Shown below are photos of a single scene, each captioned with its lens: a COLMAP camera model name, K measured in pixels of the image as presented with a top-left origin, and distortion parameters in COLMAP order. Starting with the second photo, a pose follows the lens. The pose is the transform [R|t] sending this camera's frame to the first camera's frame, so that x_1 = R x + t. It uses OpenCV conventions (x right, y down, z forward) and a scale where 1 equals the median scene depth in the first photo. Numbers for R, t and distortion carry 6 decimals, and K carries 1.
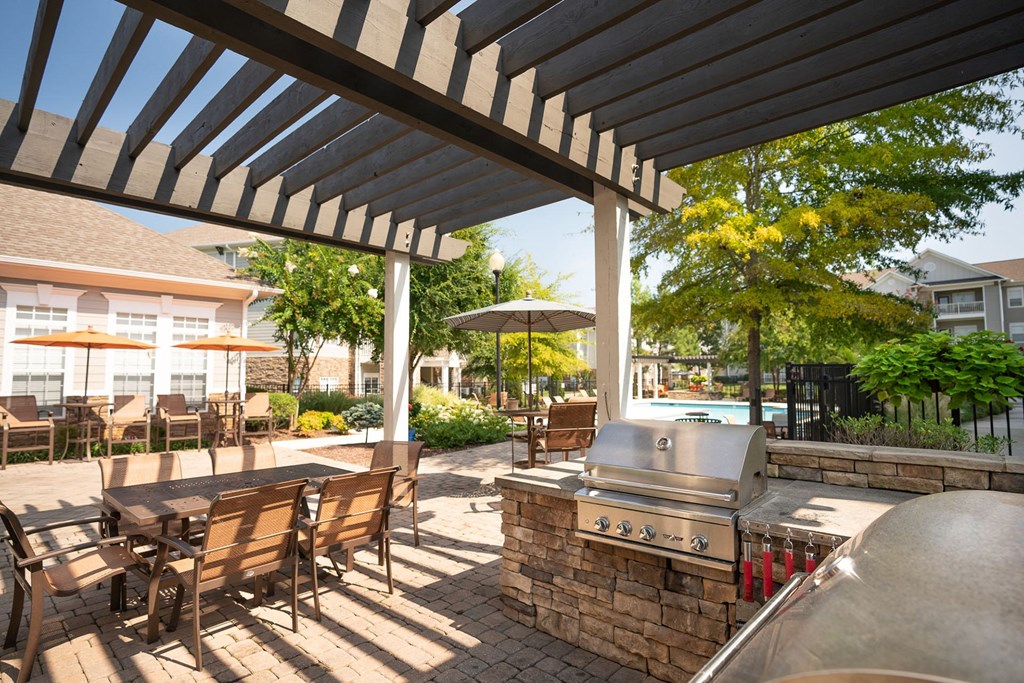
lens RADIAL K [[525.7, 0, 466.3], [0, 525.7, 342.0], [0, 0, 1]] dist [-0.052378, 0.026559]
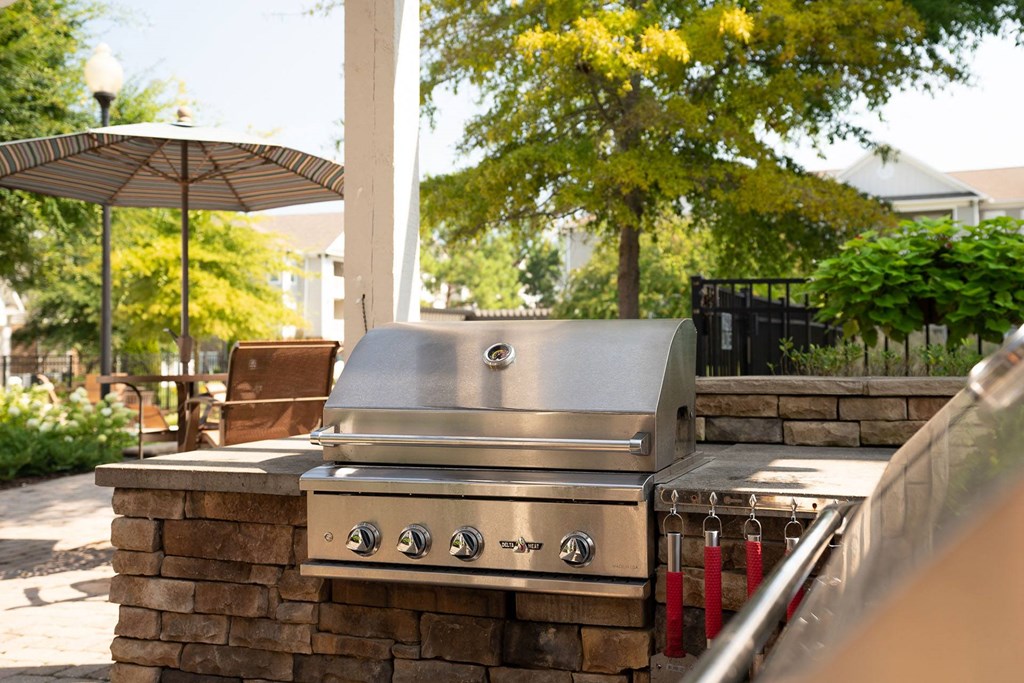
lens RADIAL K [[1081.9, 0, 512.0], [0, 1081.9, 341.5], [0, 0, 1]] dist [0.077538, 0.023234]
pose [[0.913973, 0.012907, 0.405571, 0.002265], [-0.032759, 0.998578, 0.042046, 0.075638], [-0.404451, -0.051715, 0.913096, 0.070097]]
